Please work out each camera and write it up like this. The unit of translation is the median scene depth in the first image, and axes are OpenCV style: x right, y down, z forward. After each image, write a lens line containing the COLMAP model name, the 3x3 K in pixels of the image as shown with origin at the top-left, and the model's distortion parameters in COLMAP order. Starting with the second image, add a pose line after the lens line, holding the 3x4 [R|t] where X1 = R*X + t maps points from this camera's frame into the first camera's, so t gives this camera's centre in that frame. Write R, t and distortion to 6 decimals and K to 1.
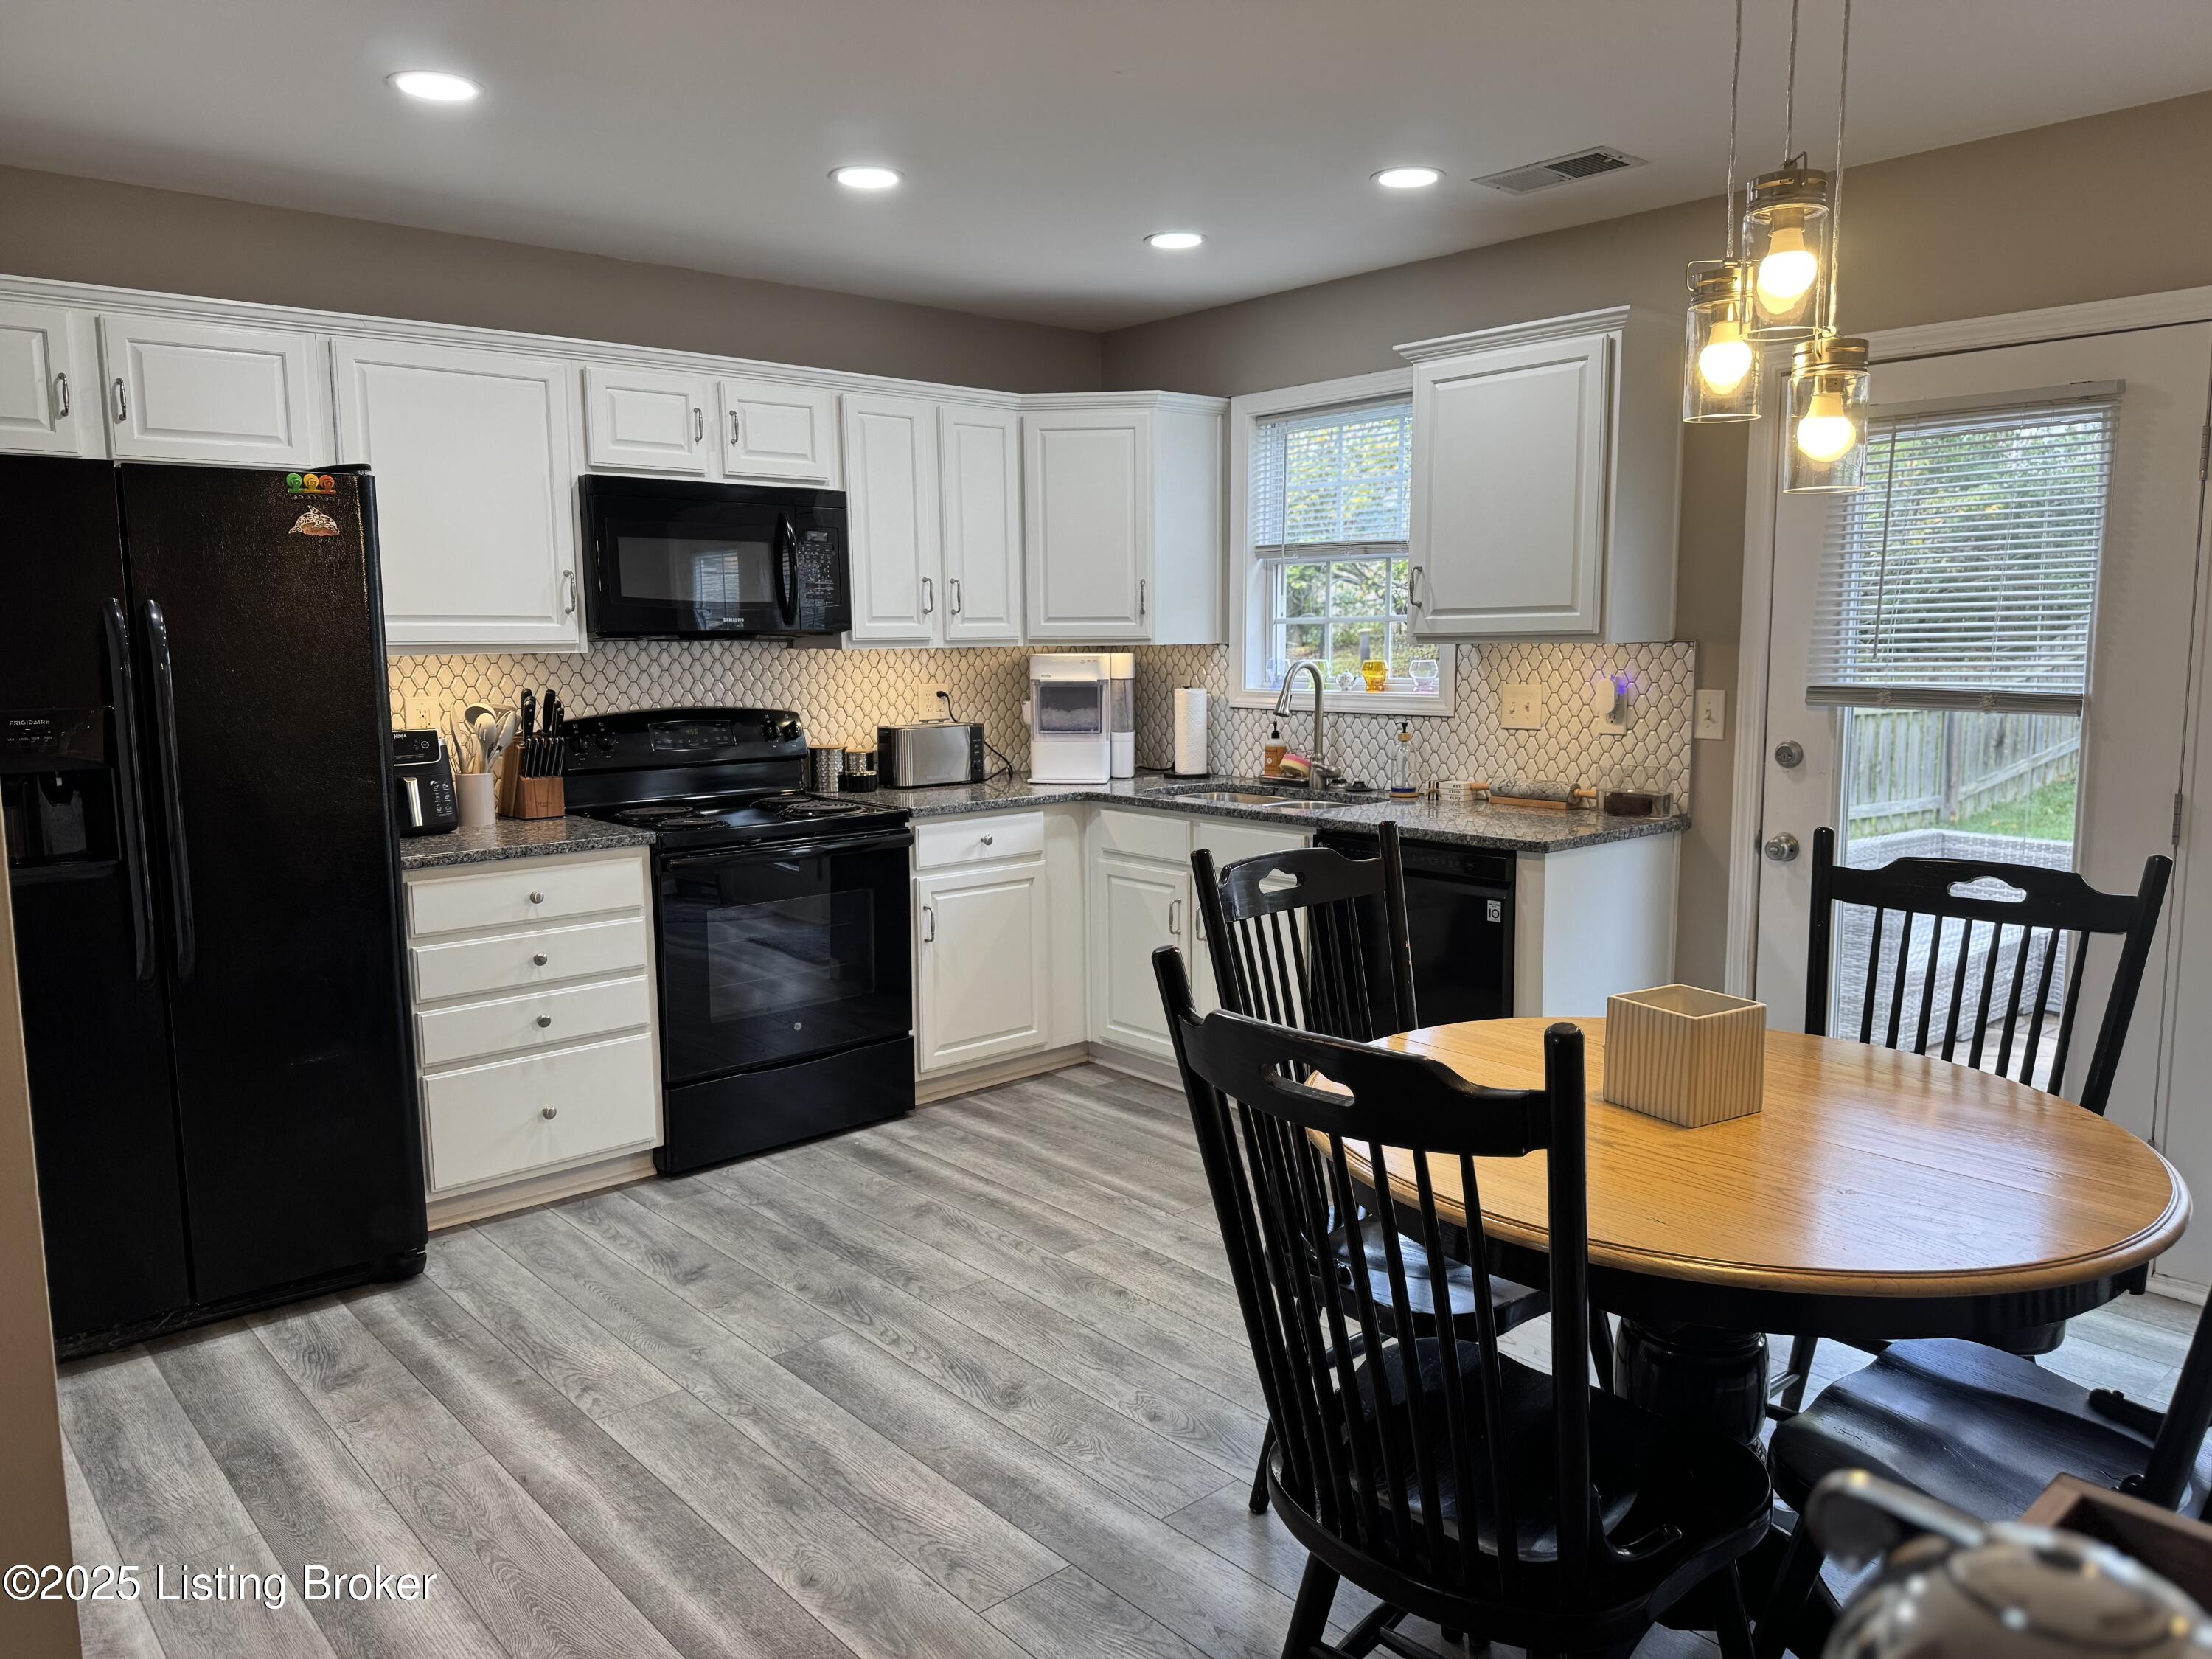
lens RADIAL K [[1548.0, 0, 1111.1], [0, 1548.0, 826.1], [0, 0, 1]] dist [0.072937, -0.089934]
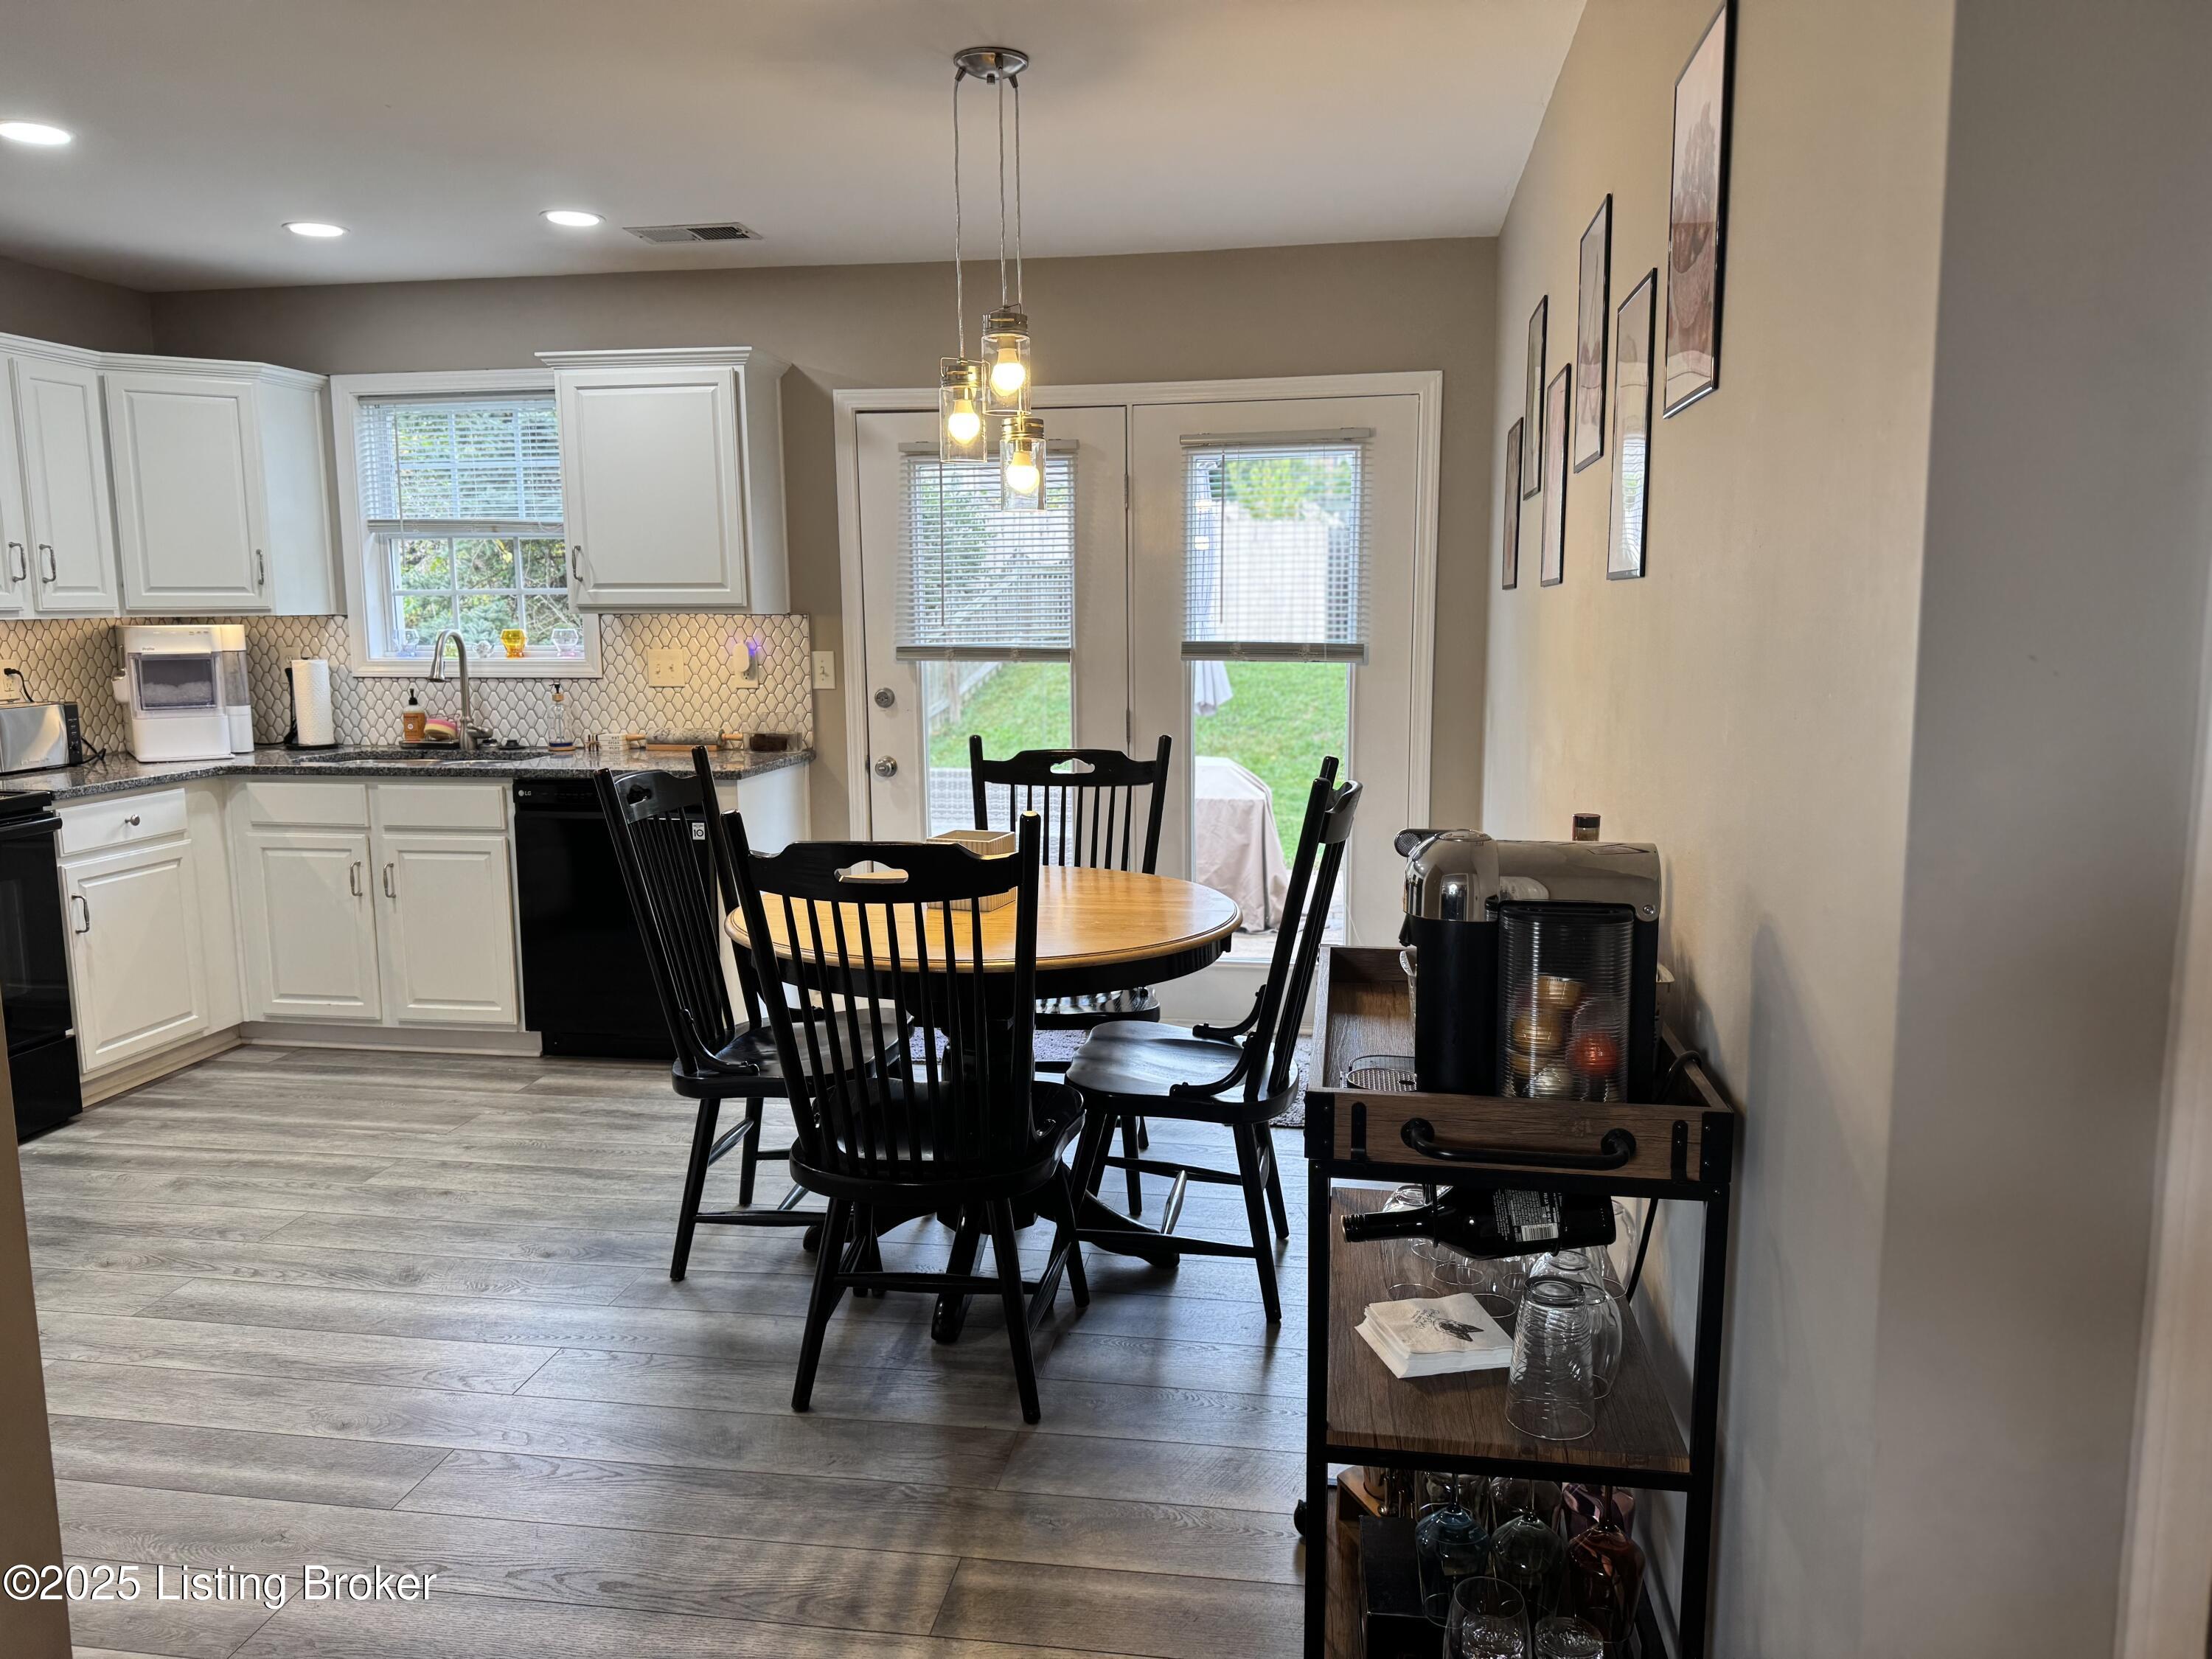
lens RADIAL K [[1548.0, 0, 1122.6], [0, 1548.0, 828.1], [0, 0, 1]] dist [0.072937, -0.089934]
pose [[0.763620, -0.088573, 0.639562, -0.253724], [0.082900, 0.995797, 0.038928, 0.028889], [-0.640322, 0.023293, 0.767753, -0.141705]]
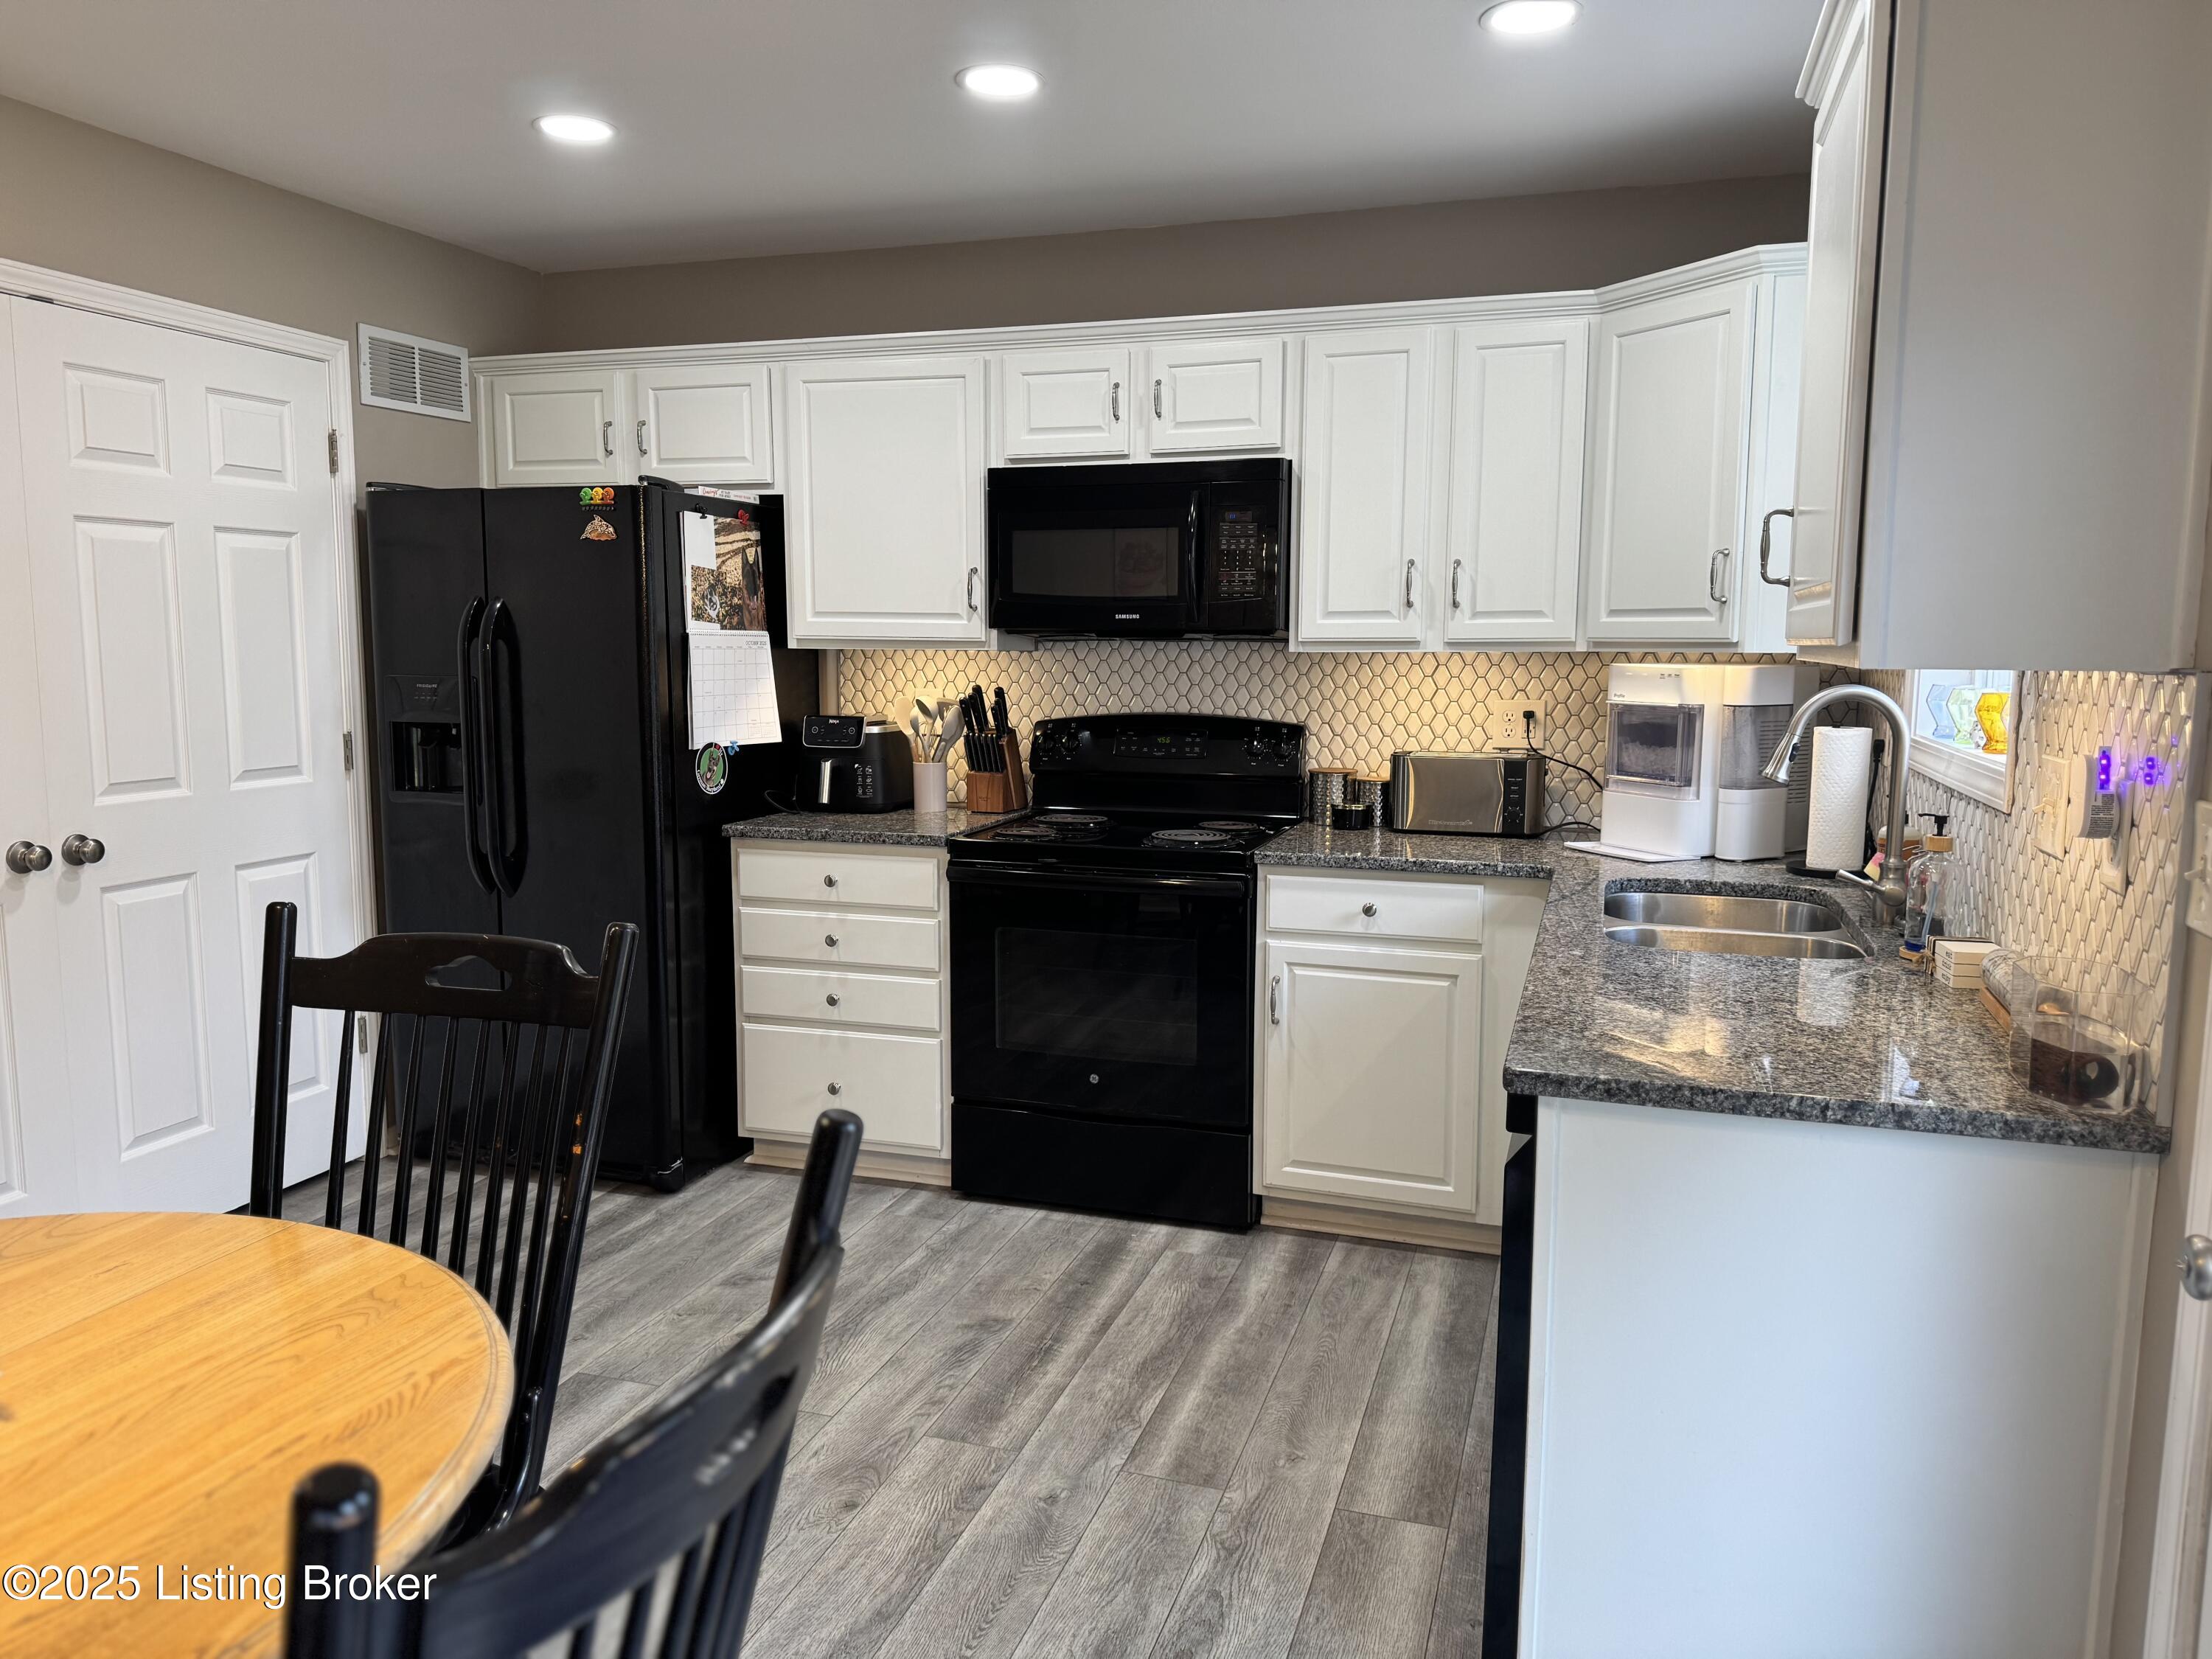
lens RADIAL K [[1548.0, 0, 1128.5], [0, 1548.0, 827.4], [0, 0, 1]] dist [0.072937, -0.089934]
pose [[0.501130, 0.115329, -0.857653, 0.540530], [-0.119202, 0.990832, 0.063587, -0.069574], [0.857123, 0.070369, 0.510283, 0.560999]]
